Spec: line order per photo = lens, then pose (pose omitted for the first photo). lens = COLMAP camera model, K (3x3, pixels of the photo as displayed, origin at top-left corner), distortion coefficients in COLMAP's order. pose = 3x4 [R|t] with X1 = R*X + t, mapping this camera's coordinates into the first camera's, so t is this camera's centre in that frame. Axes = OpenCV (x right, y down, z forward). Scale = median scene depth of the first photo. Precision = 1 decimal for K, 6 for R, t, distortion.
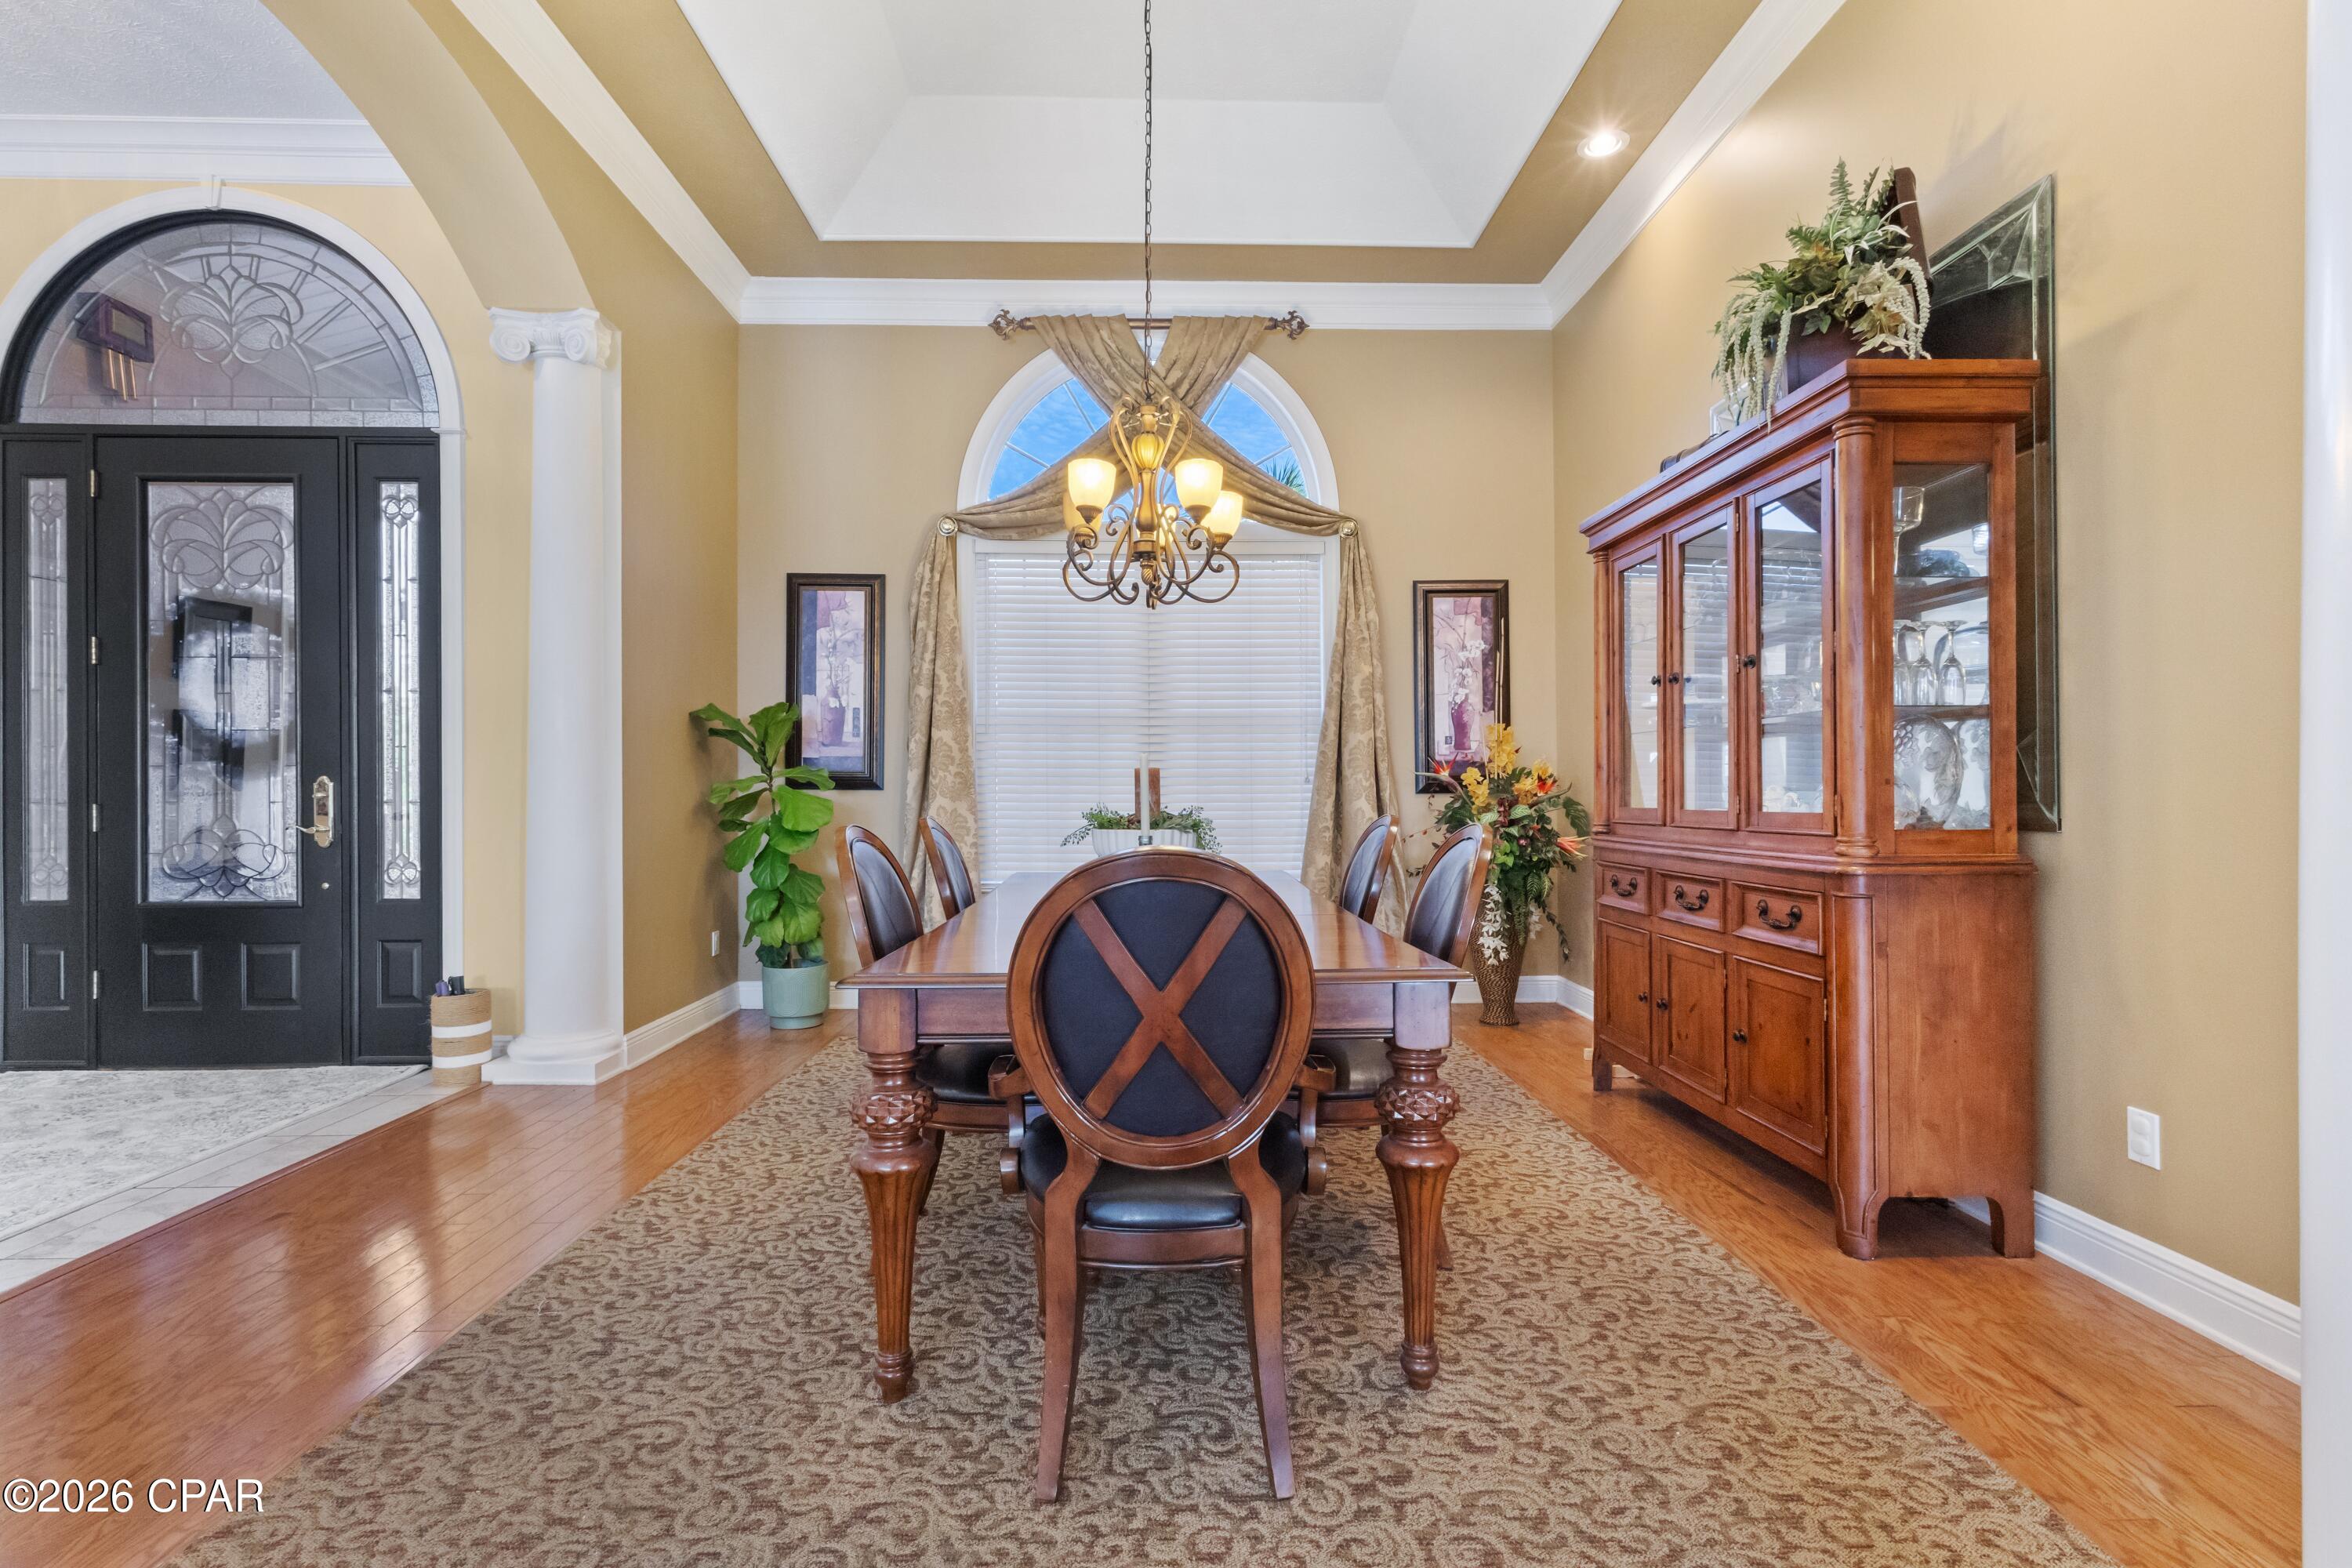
lens RADIAL K [[1096.3, 0, 1176.0], [0, 1096.3, 784.0], [0, 0, 1]] dist [0.013042, -0.000061]
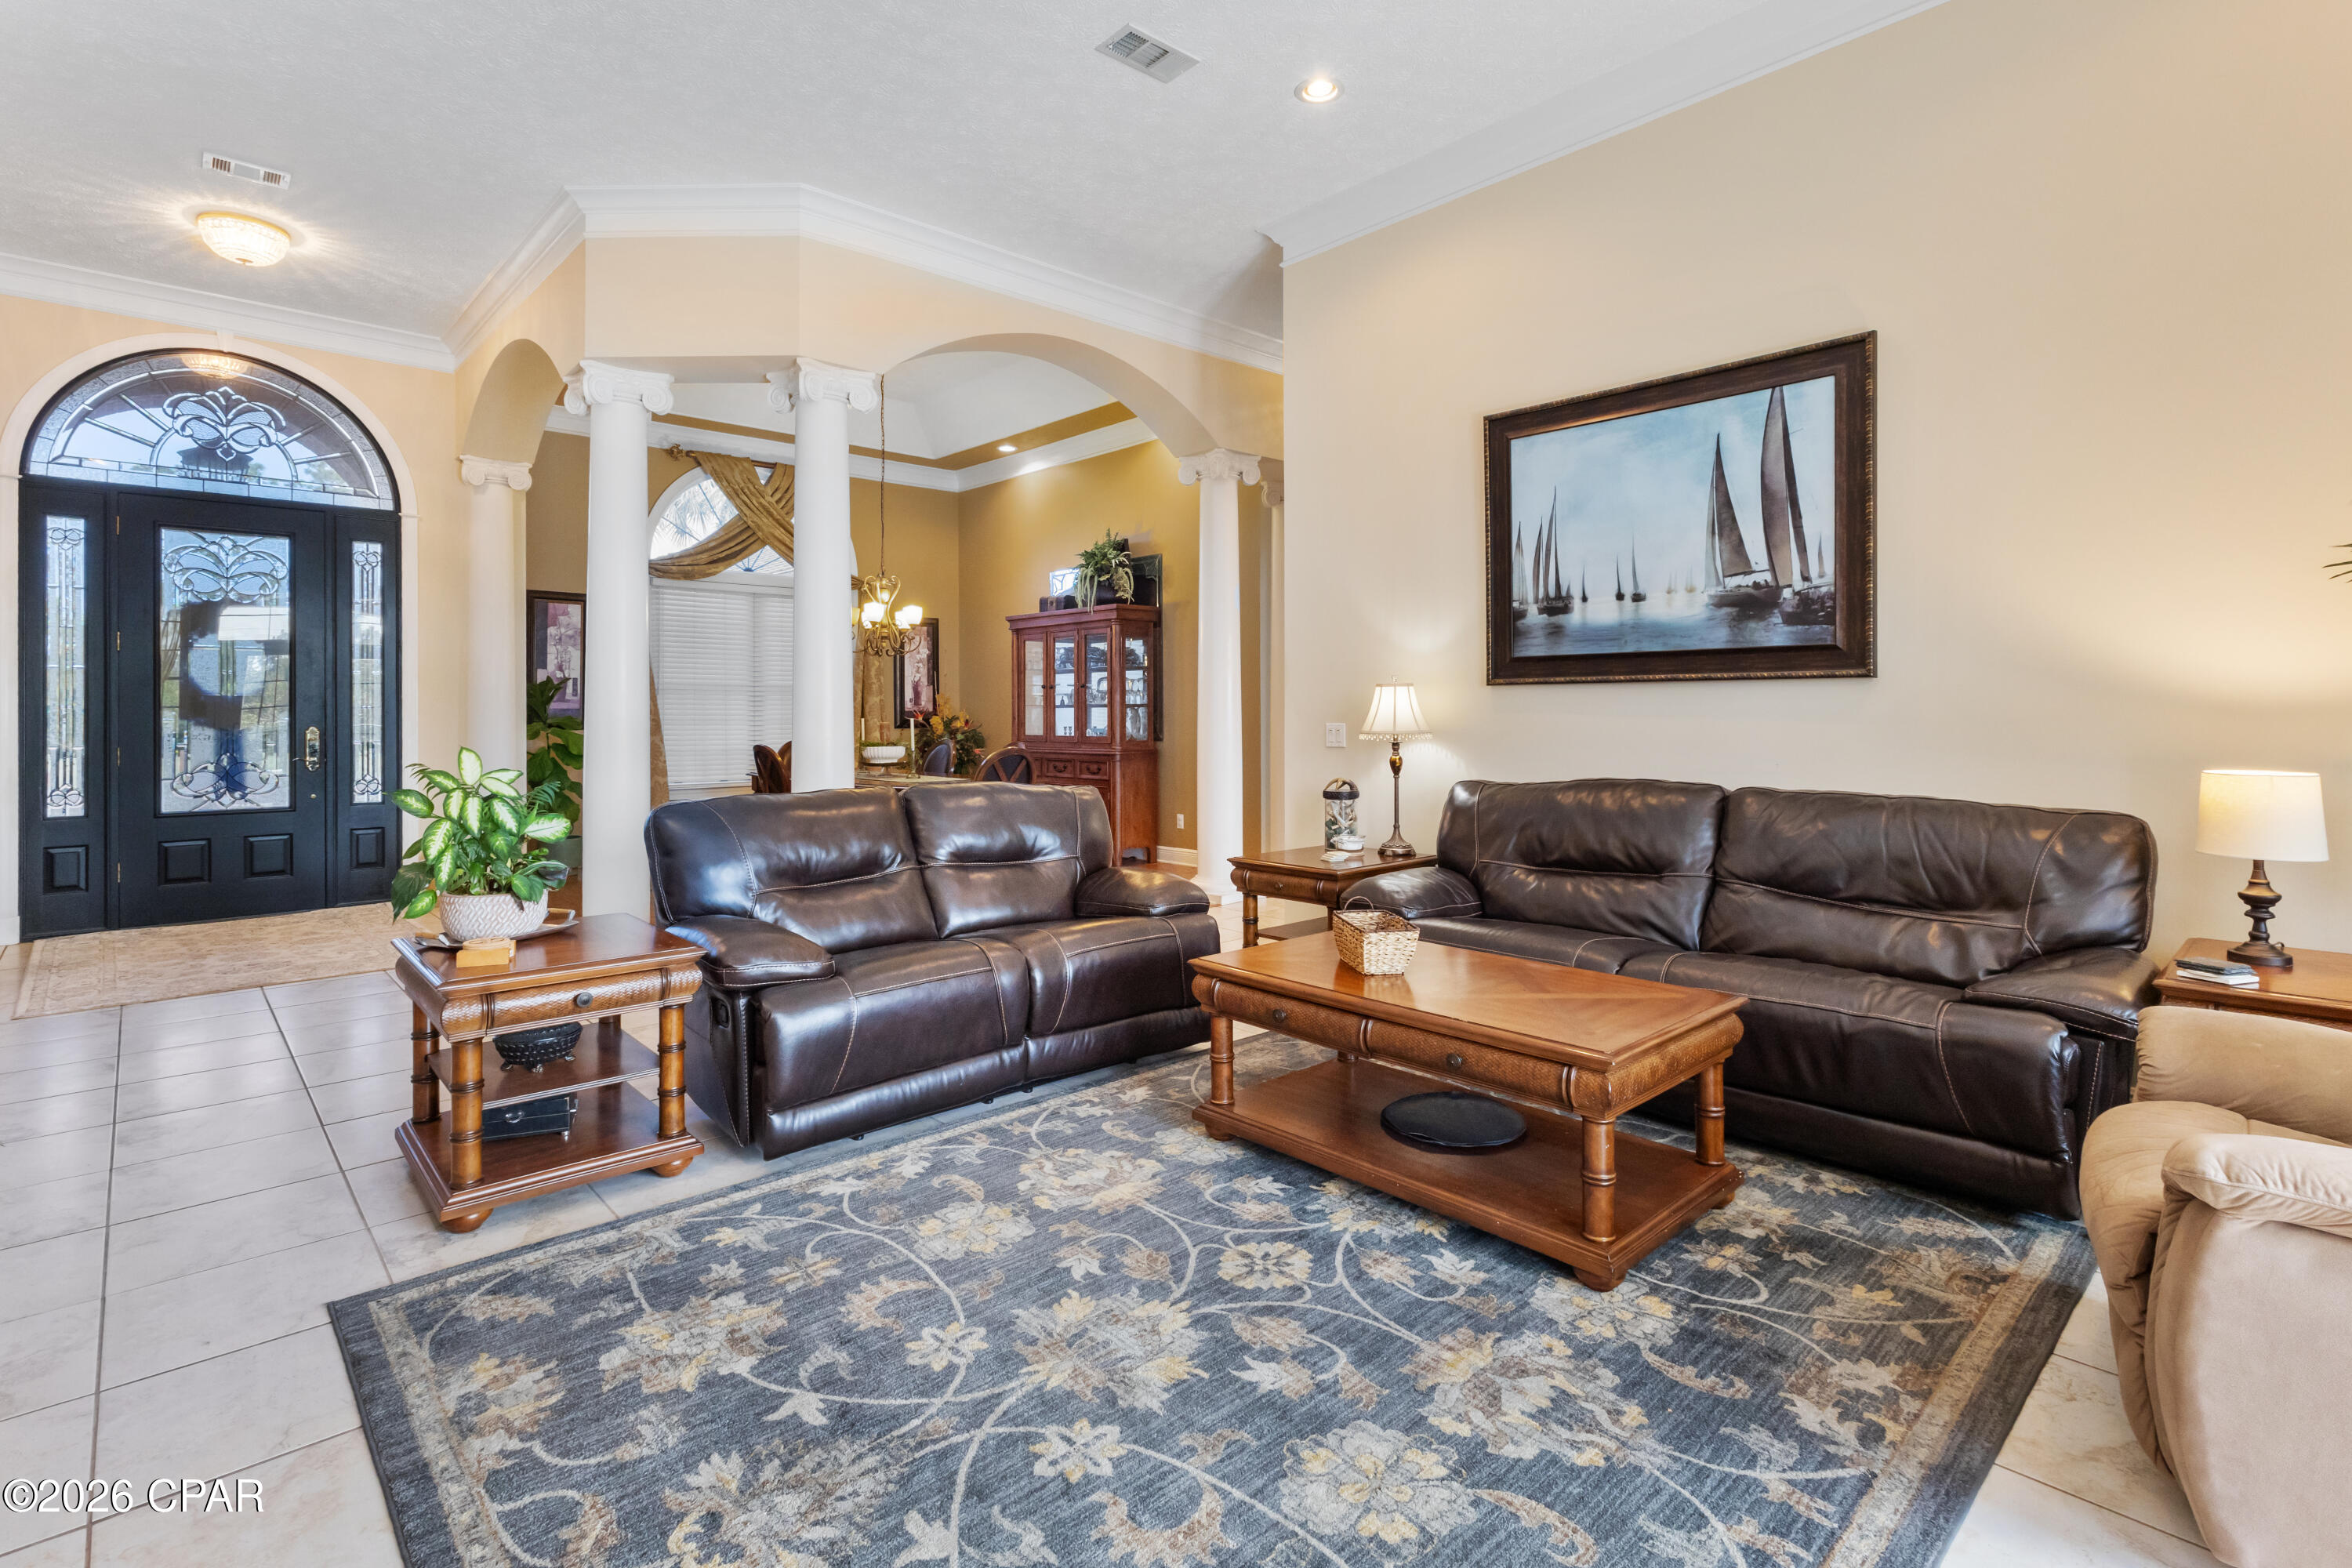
lens RADIAL K [[1114.1, 0, 1177.1], [0, 1114.1, 710.4], [0, 0, 1]] dist [-0.000071, -0.000082]
pose [[0.753178, 0.001623, 0.657815, -0.885075], [-0.003583, 0.999992, 0.001635, -0.035386], [-0.657807, -0.003589, 0.753178, -1.003239]]
